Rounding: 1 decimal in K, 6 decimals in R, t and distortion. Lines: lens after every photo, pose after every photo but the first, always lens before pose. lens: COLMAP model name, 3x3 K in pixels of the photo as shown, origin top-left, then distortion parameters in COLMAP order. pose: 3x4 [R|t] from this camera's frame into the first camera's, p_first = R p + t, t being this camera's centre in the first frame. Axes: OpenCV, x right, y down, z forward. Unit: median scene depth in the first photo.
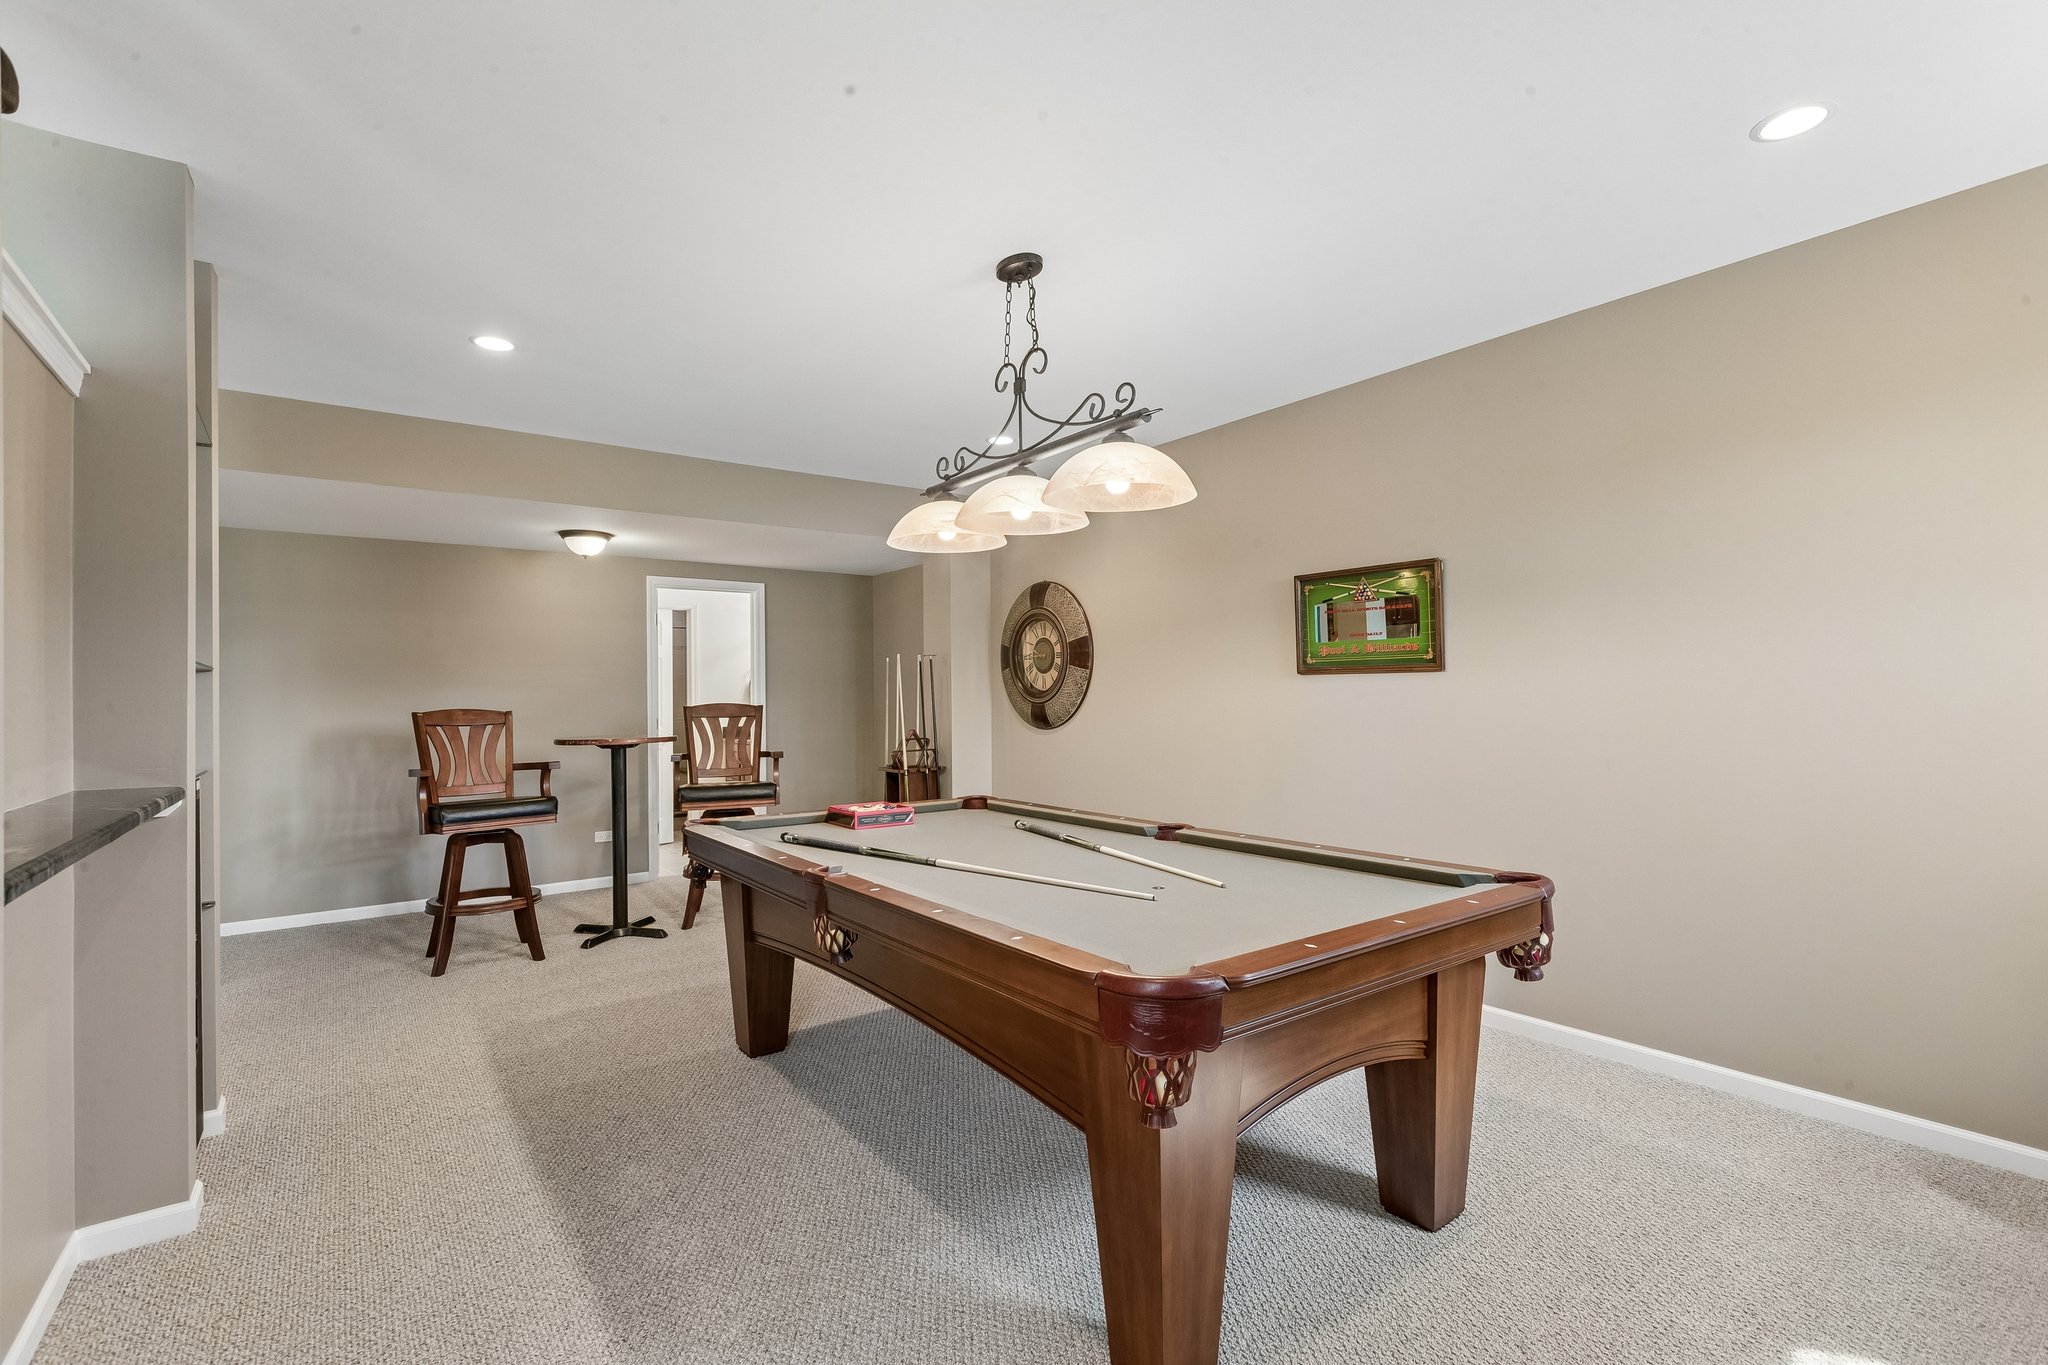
lens RADIAL K [[922.9, 0, 1019.8], [0, 922.9, 685.2], [0, 0, 1]] dist [0.003228, -0.000877]
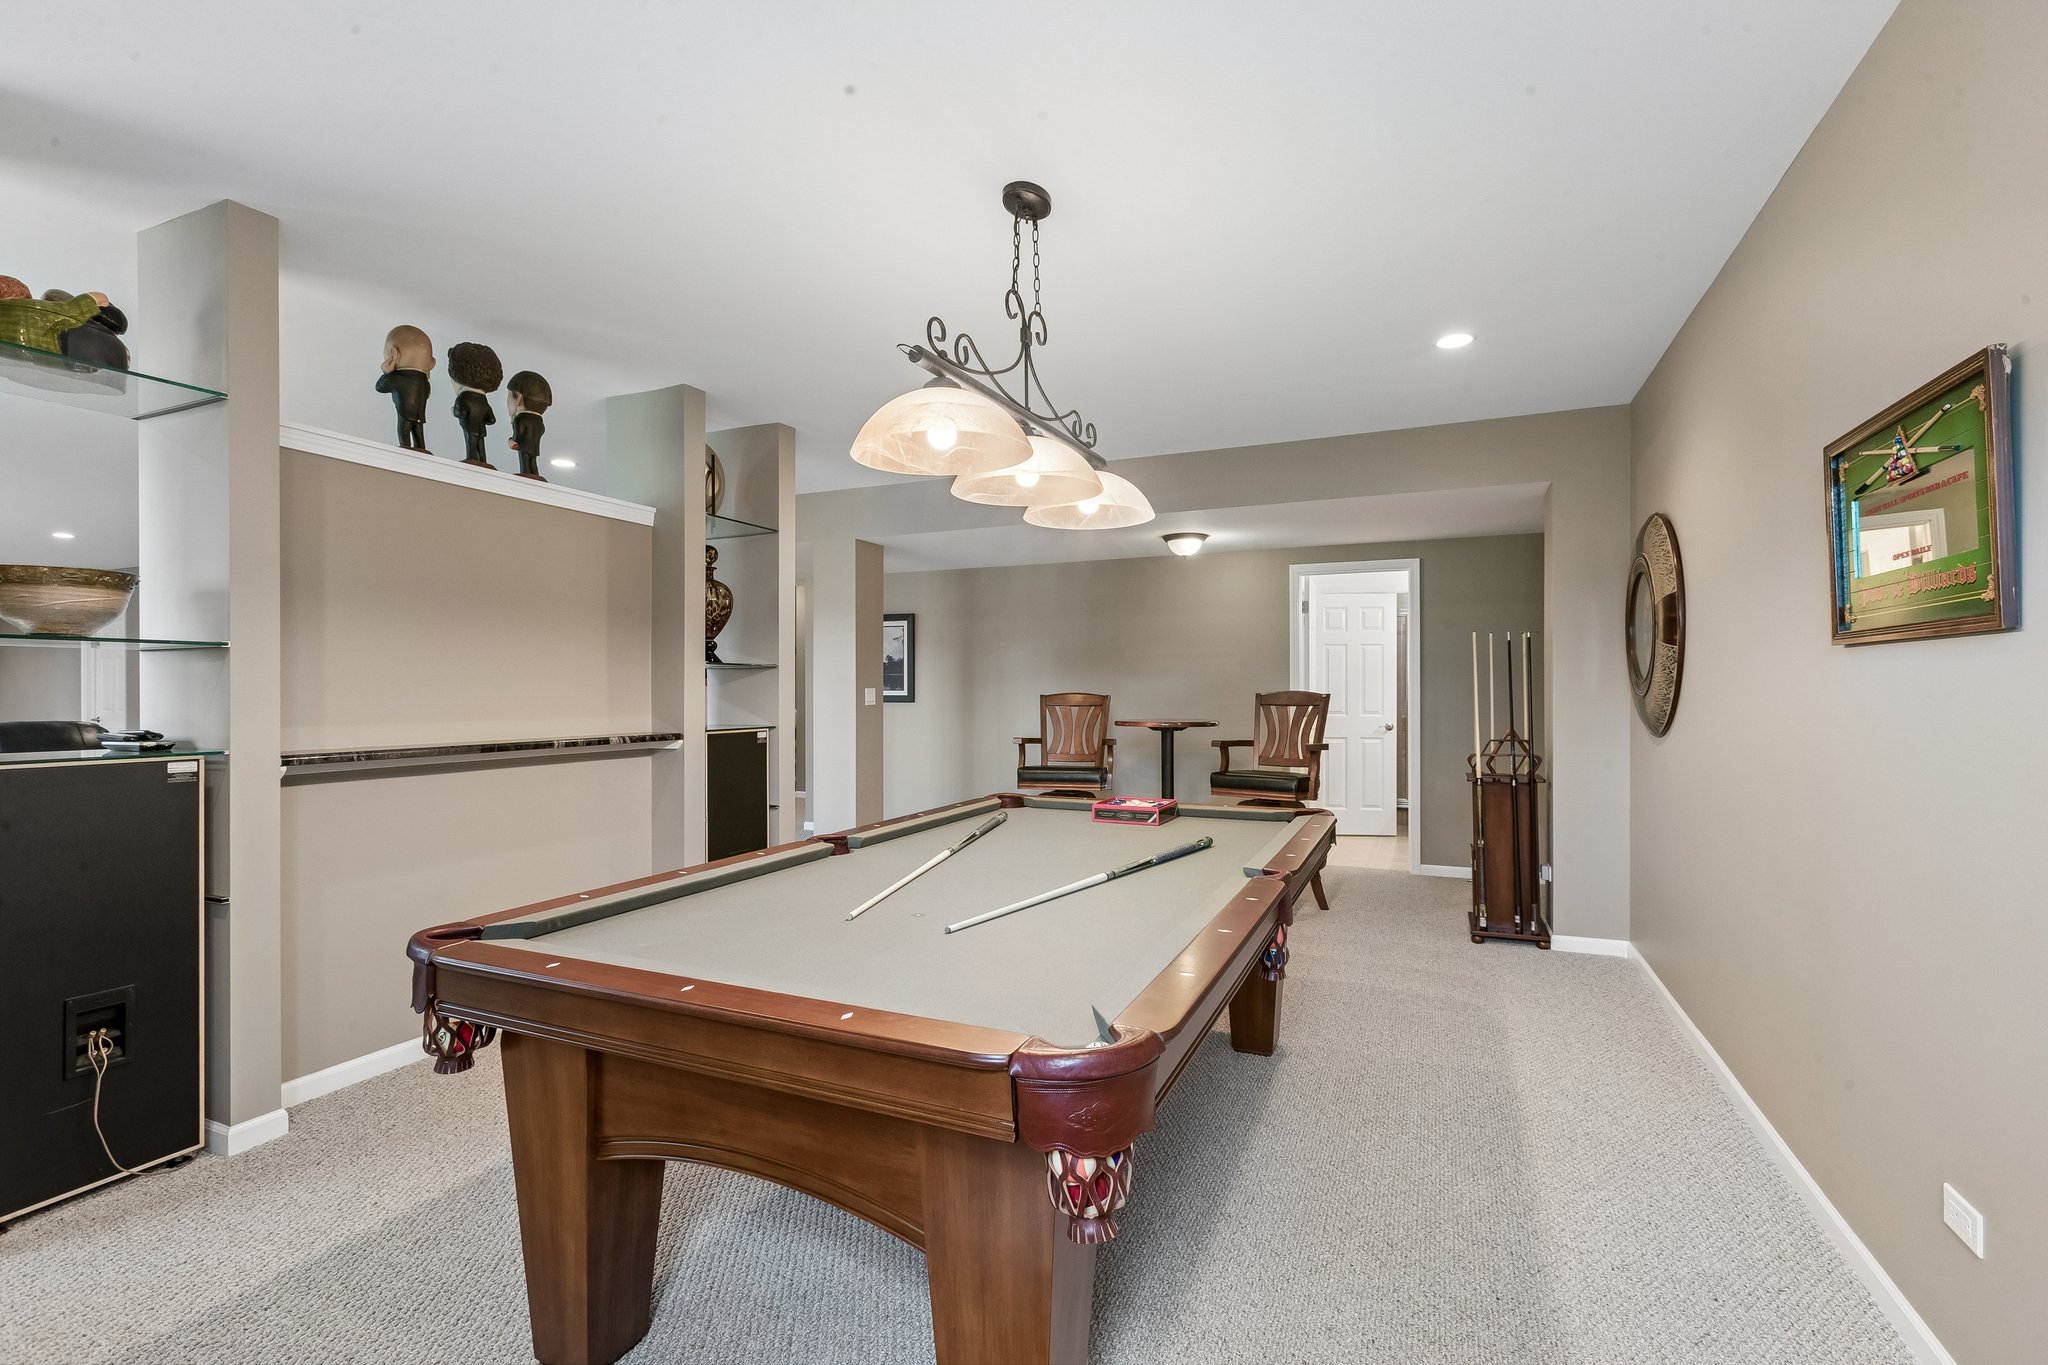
lens RADIAL K [[922.9, 0, 1028.6], [0, 922.9, 688.5], [0, 0, 1]] dist [0.003228, -0.000877]
pose [[0.479391, 0.008440, -0.877561, 0.415344], [0.008518, 0.999862, 0.014270, 0.000119], [0.877560, -0.014316, 0.479253, 0.303951]]
